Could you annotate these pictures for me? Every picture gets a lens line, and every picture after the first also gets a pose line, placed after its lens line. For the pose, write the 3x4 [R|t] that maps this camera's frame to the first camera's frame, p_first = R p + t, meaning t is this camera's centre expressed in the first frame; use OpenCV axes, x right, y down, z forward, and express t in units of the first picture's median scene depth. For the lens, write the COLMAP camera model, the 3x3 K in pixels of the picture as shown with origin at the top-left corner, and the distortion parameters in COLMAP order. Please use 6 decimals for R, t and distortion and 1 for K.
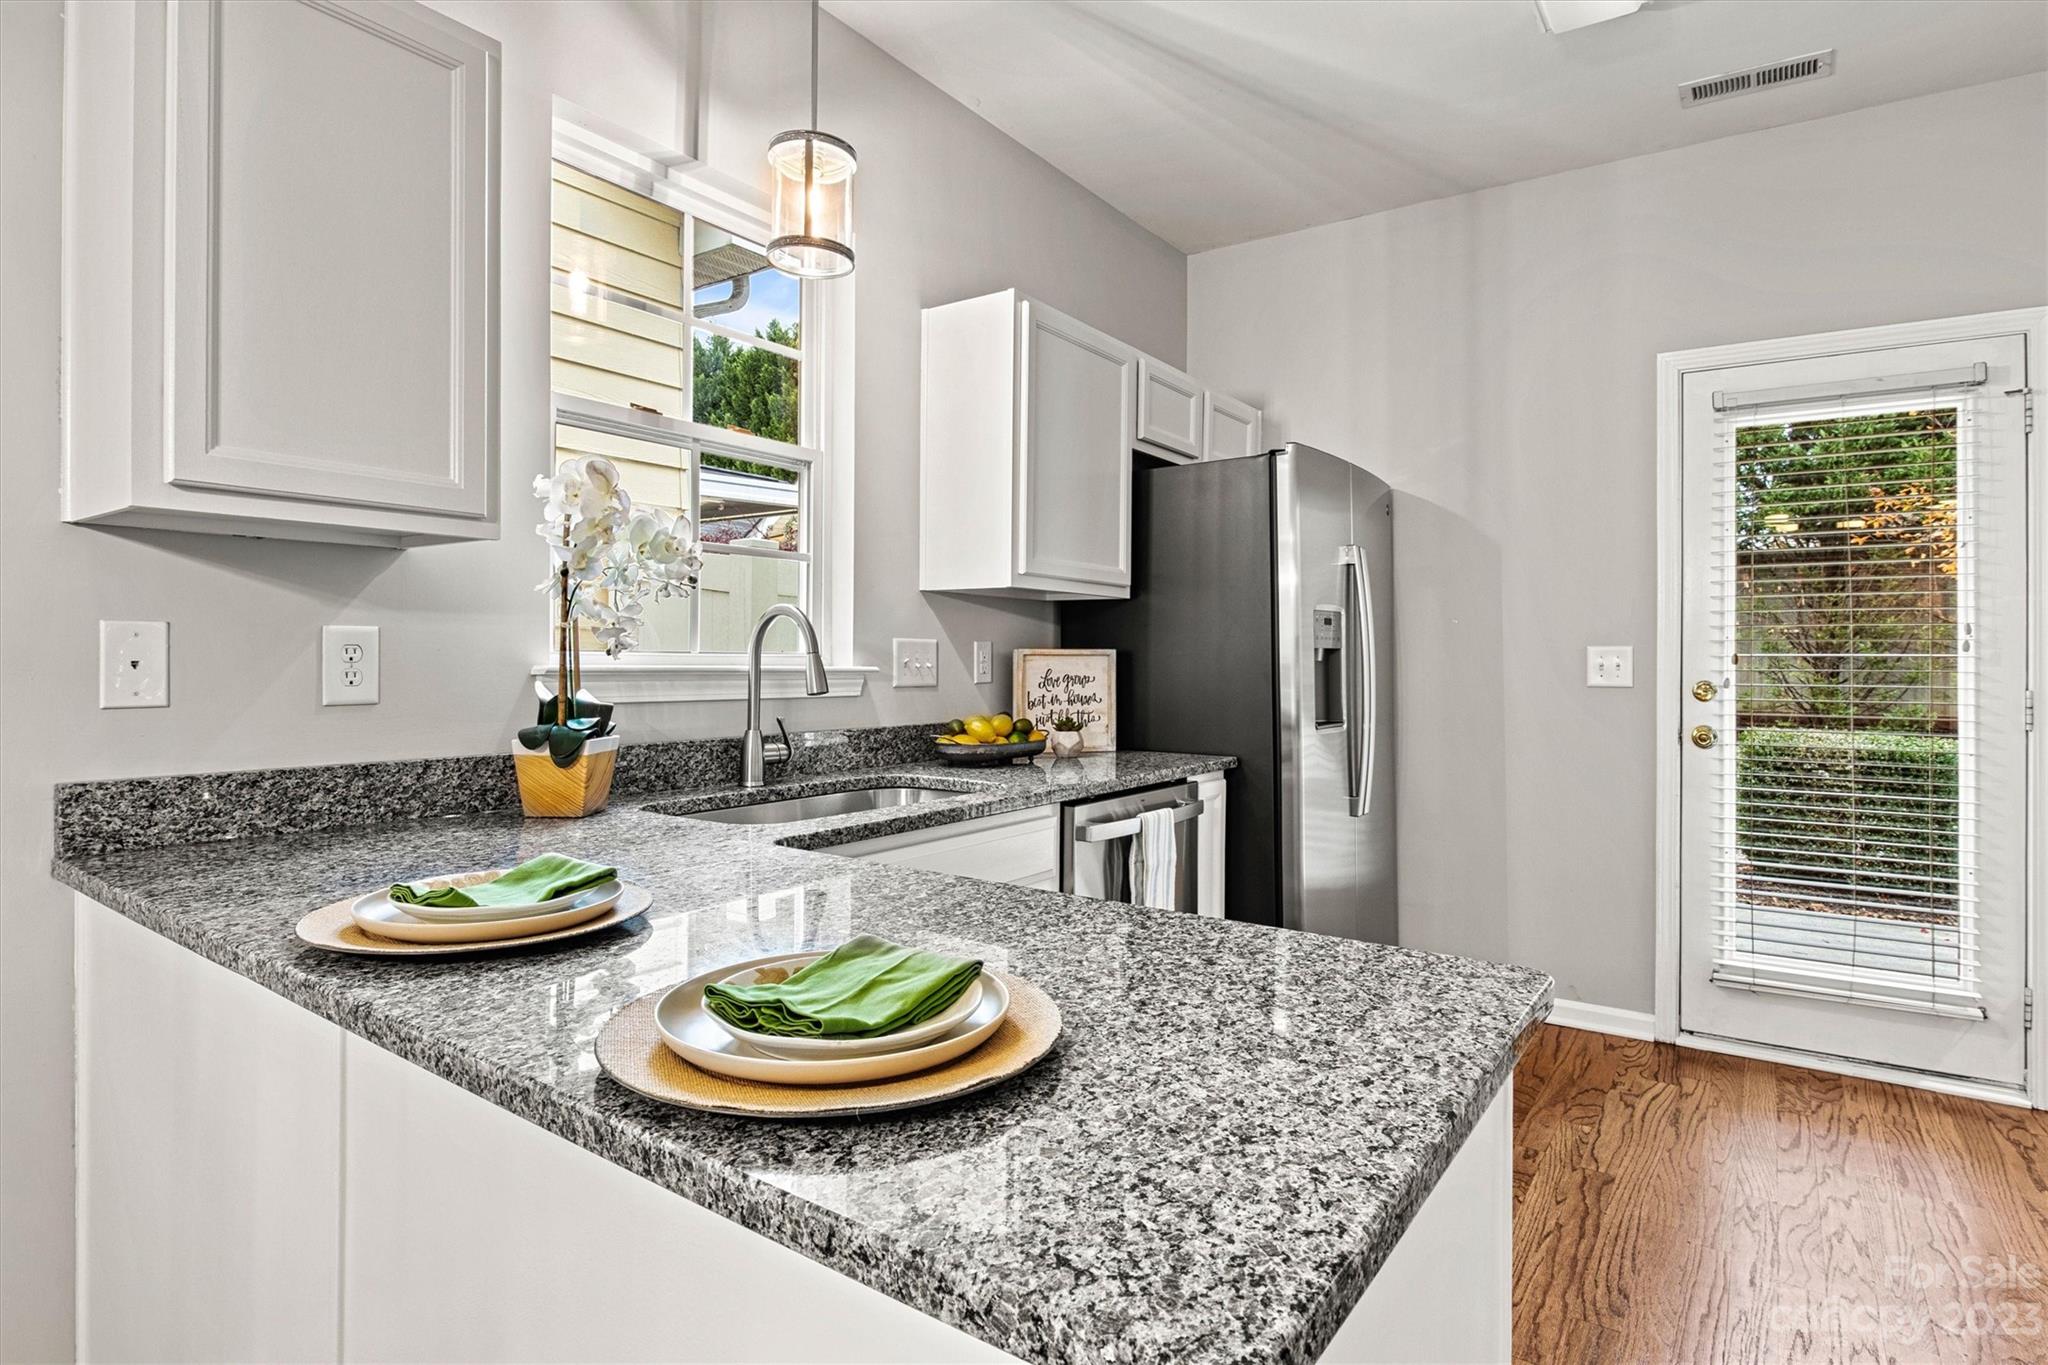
lens RADIAL K [[1050.5, 0, 1020.8], [0, 1050.5, 658.0], [0, 0, 1]] dist [-0.022918, -0.000789]
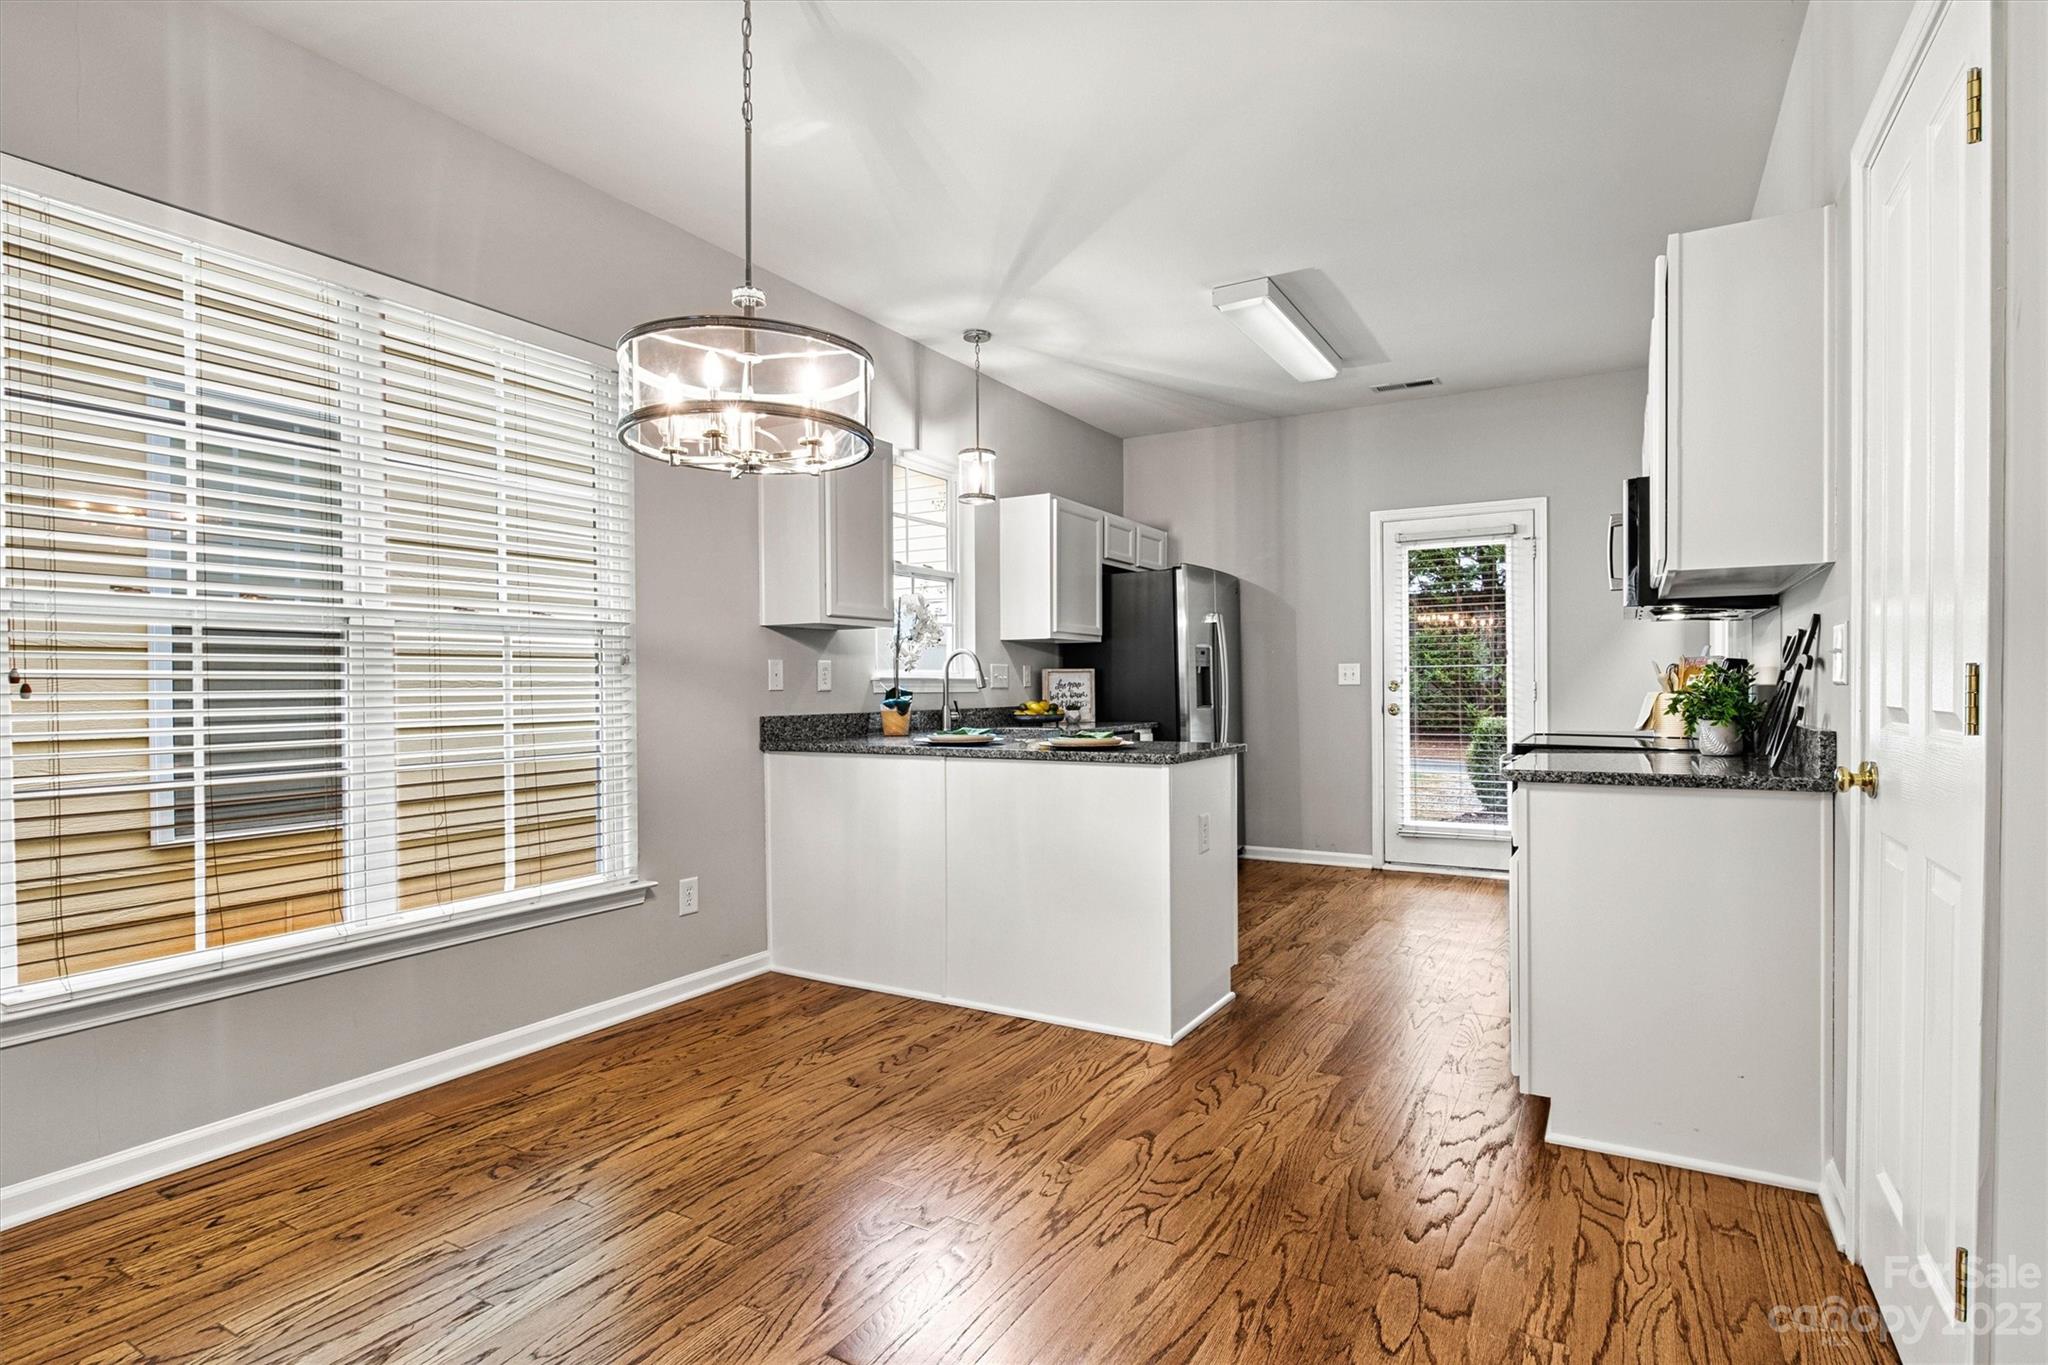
lens RADIAL K [[1029.2, 0, 1026.3], [0, 1029.2, 690.9], [0, 0, 1]] dist [-0.001884, -0.000054]
pose [[0.995193, -0.014163, 0.096903, -0.226885], [0.013720, 0.999892, 0.005236, 0.021939], [-0.096967, -0.003881, 0.995280, -0.899077]]
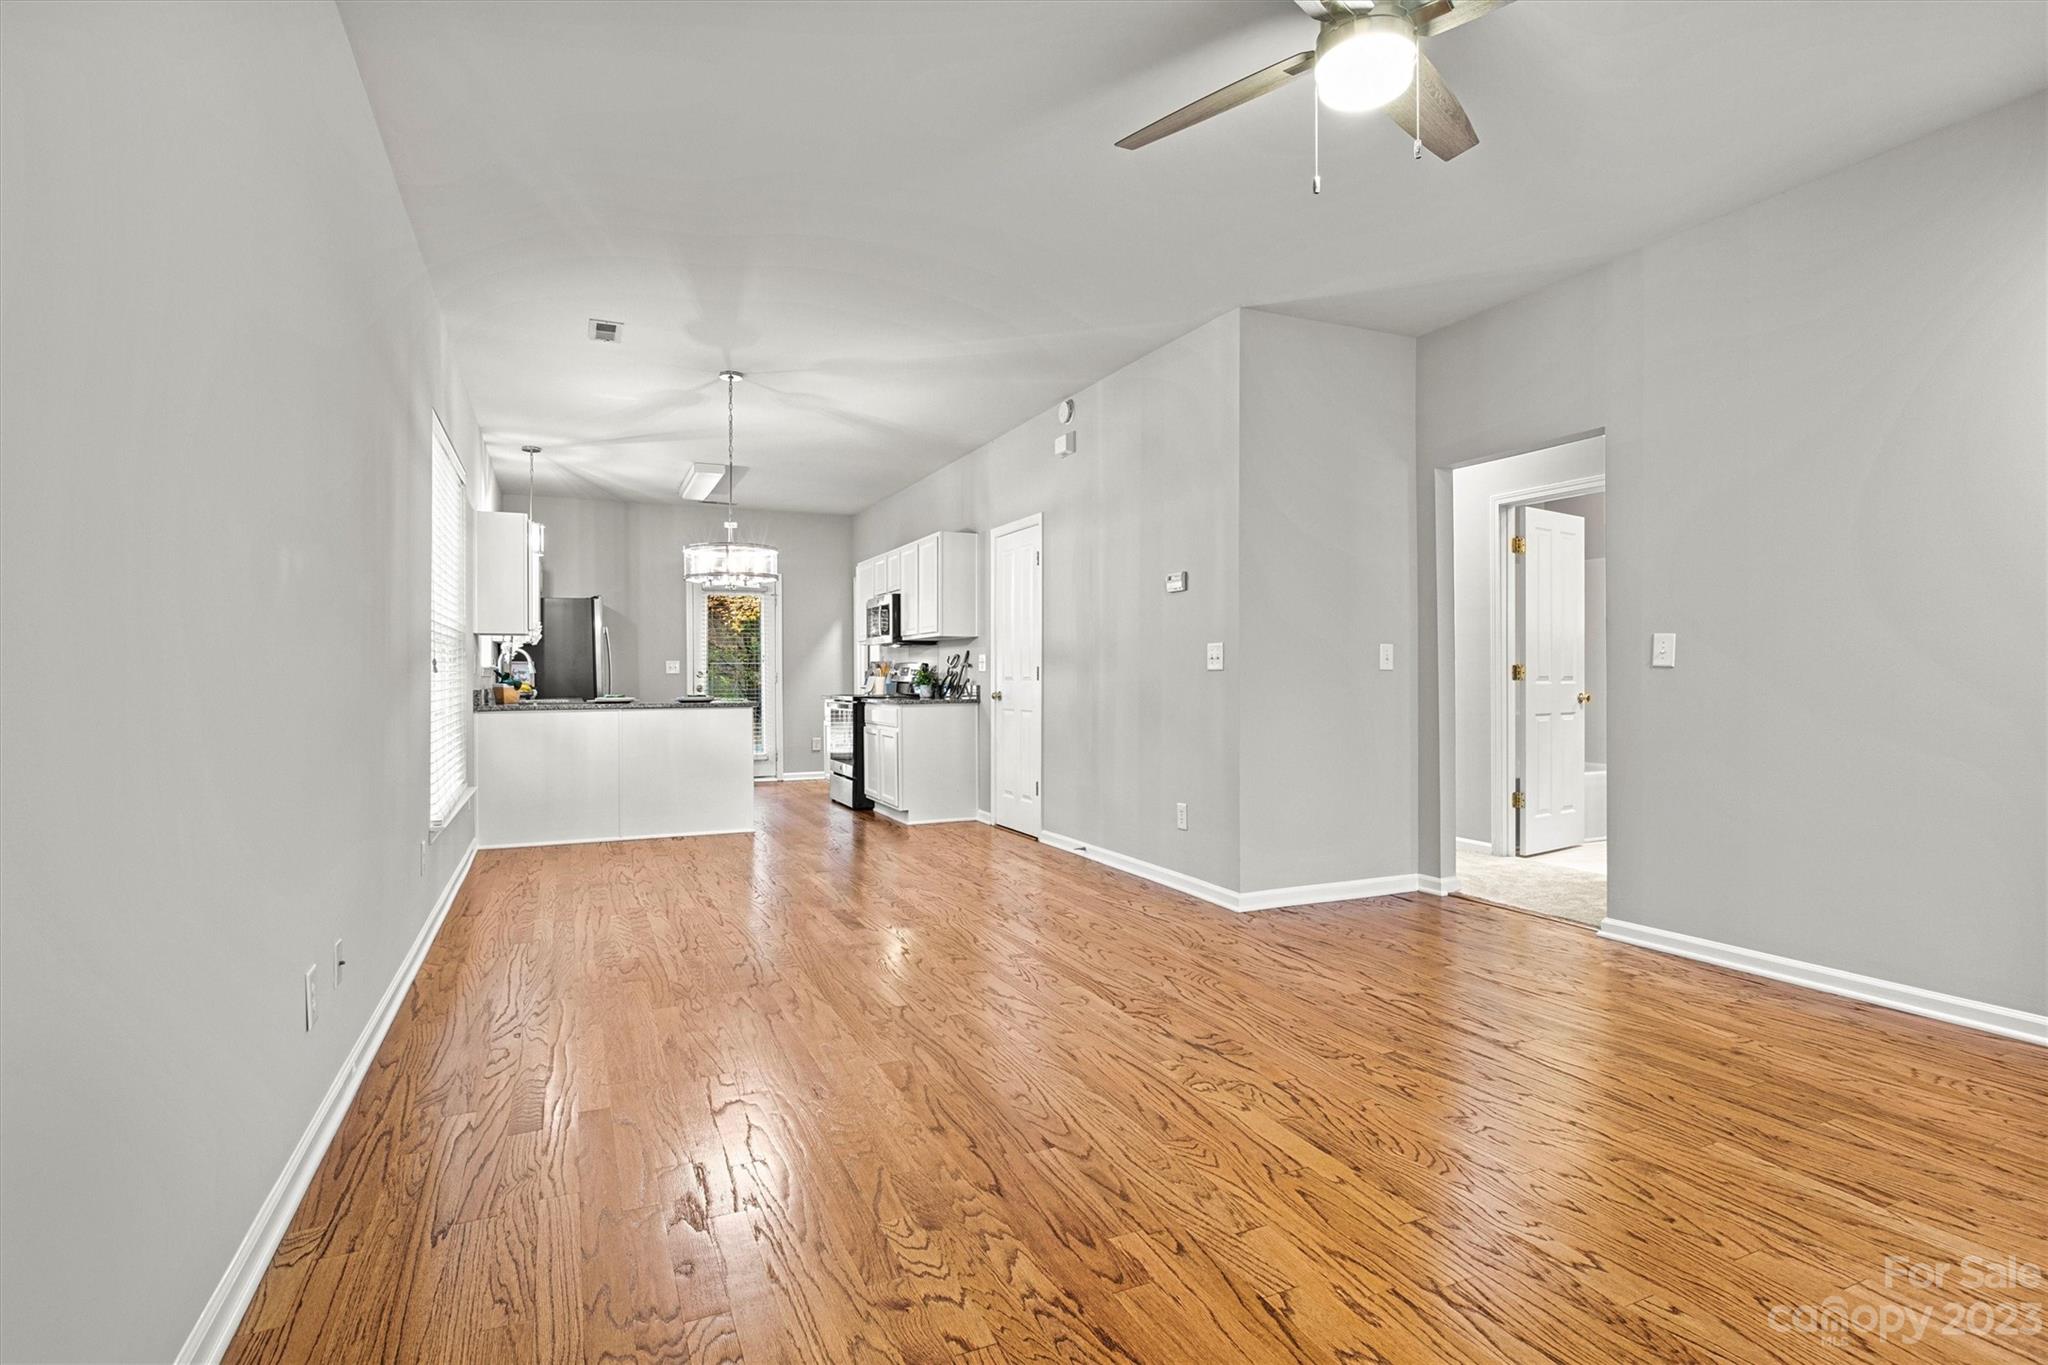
lens RADIAL K [[1012.1, 0, 1024.3], [0, 1012.1, 676.4], [0, 0, 1]] dist [-0.004286, -0.000738]
pose [[0.500135, -0.008612, 0.865905, -1.693786], [0.006841, 0.999959, 0.005994, 0.025784], [-0.865921, 0.002926, 0.500173, -1.577222]]
